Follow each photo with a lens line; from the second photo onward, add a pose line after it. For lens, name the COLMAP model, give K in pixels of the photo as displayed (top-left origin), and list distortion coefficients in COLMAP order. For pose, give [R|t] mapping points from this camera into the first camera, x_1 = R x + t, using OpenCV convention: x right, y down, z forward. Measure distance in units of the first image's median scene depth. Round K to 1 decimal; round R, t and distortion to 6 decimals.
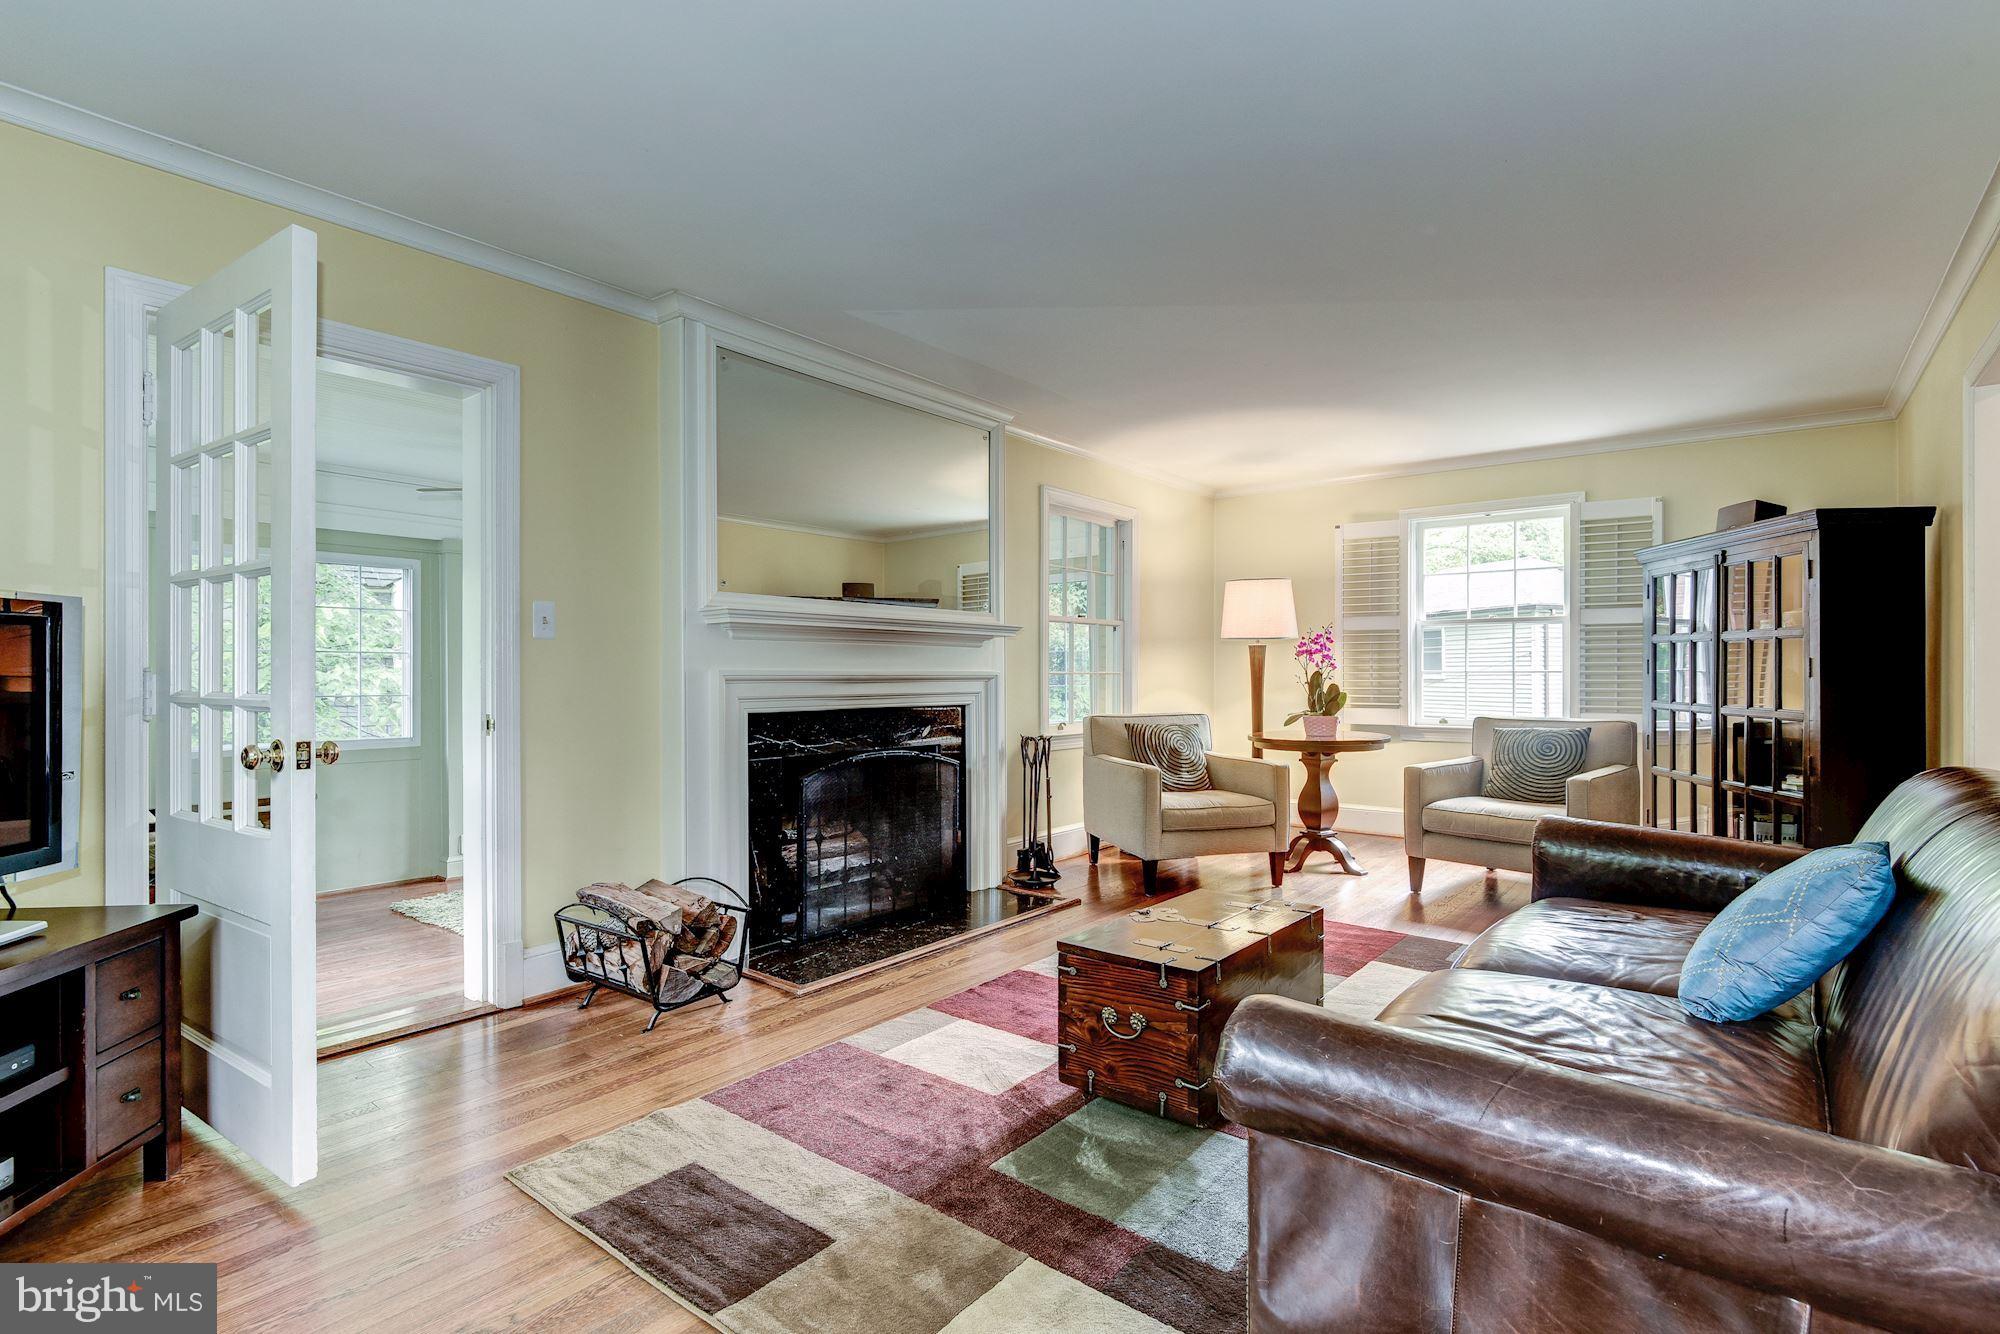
lens RADIAL K [[962.5, 0, 1006.0], [0, 962.5, 672.9], [0, 0, 1]] dist [0.003194, -0.009645]
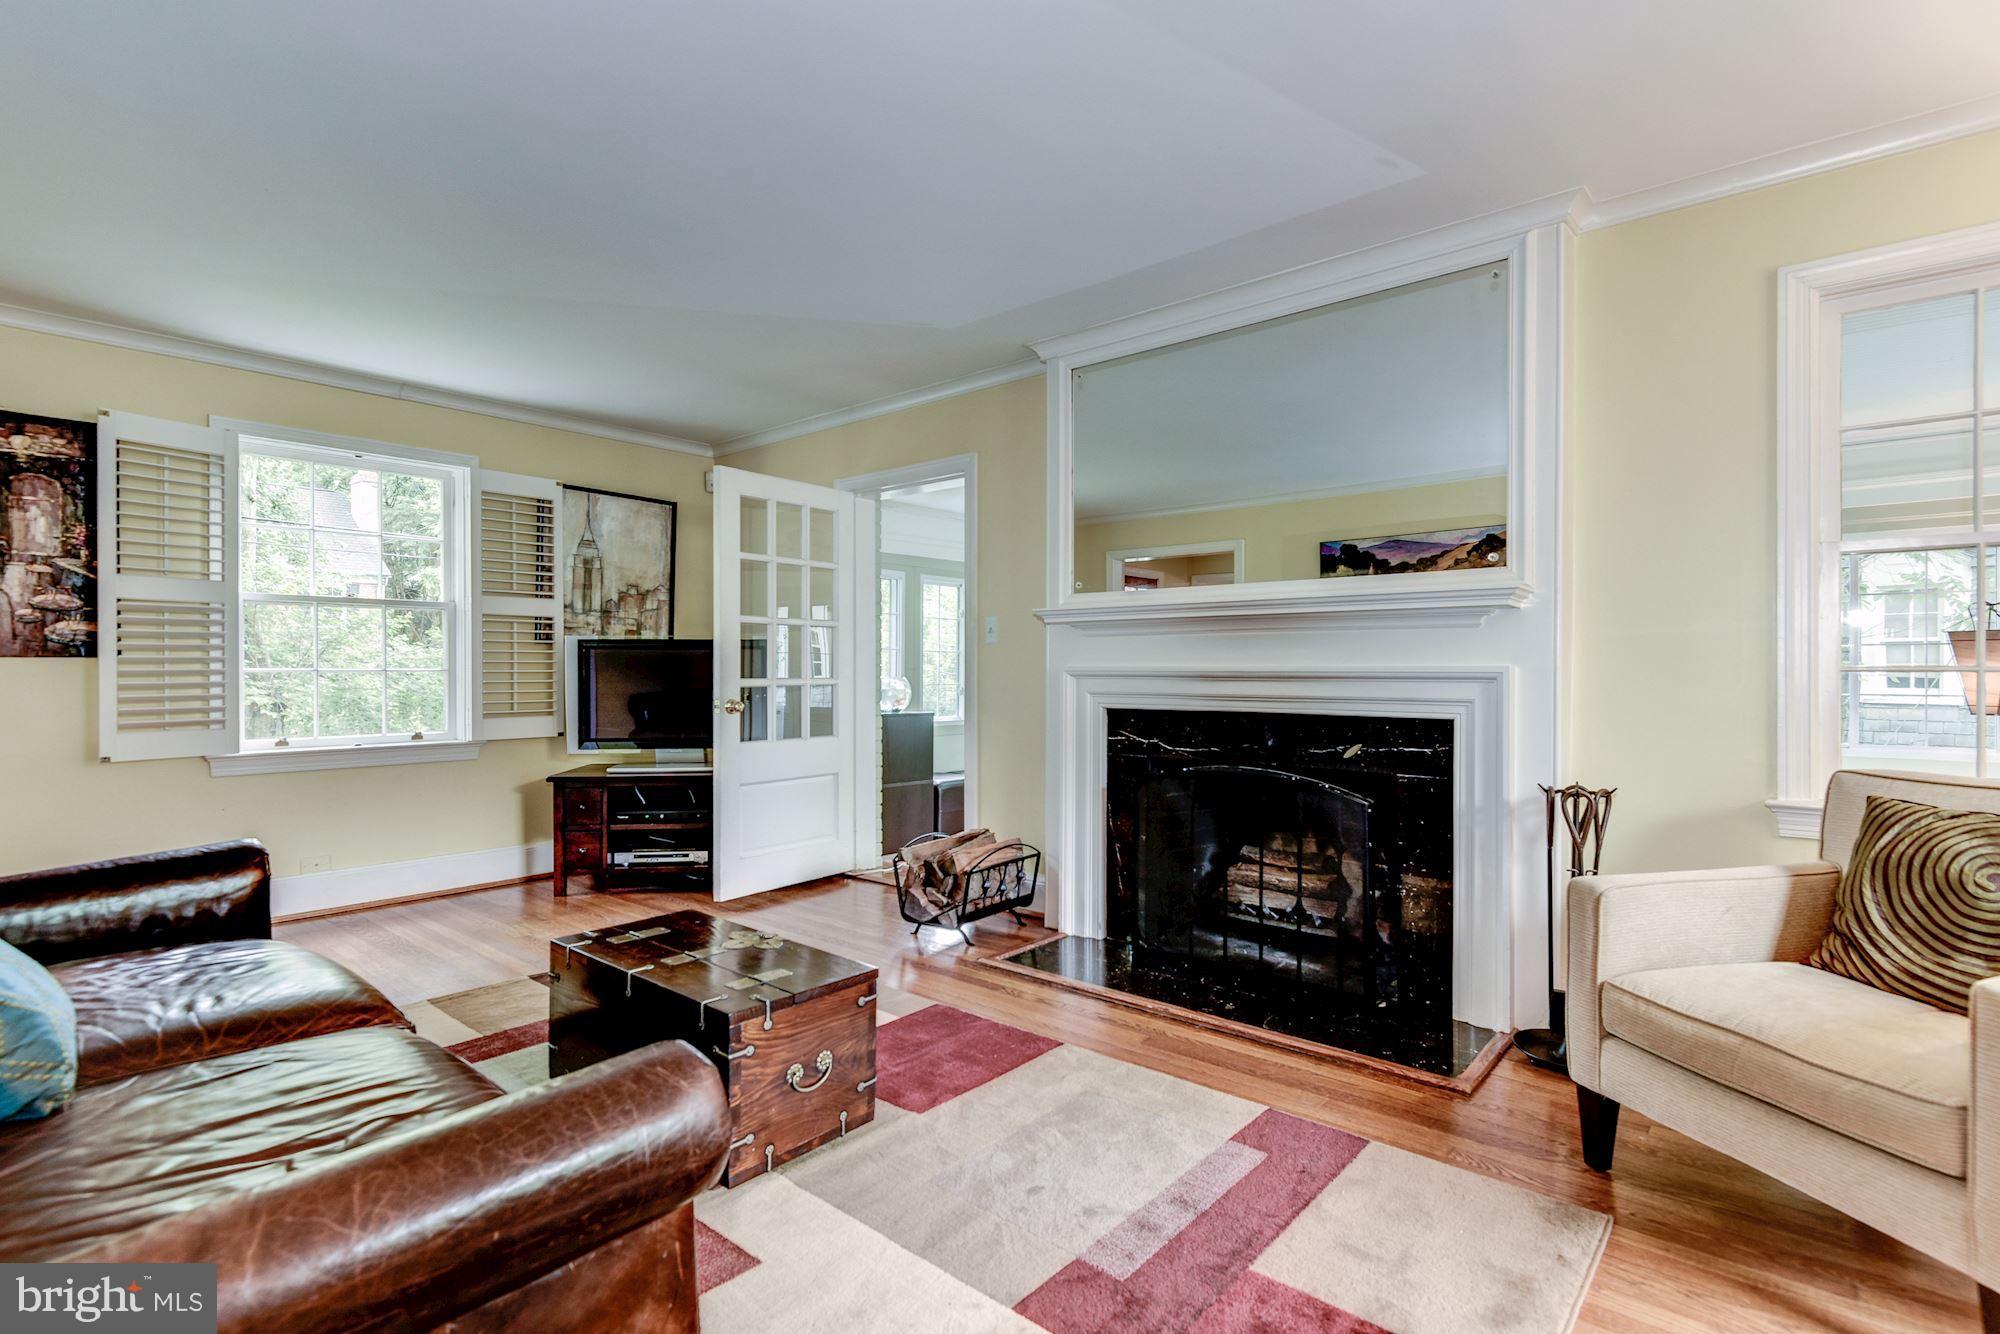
lens RADIAL K [[962.5, 0, 1006.0], [0, 962.5, 672.9], [0, 0, 1]] dist [0.003194, -0.009645]
pose [[-0.052417, 0.009326, -0.998582, 0.739618], [0.005819, 0.999942, 0.009033, -0.005277], [0.998608, -0.005338, -0.052468, 0.915972]]
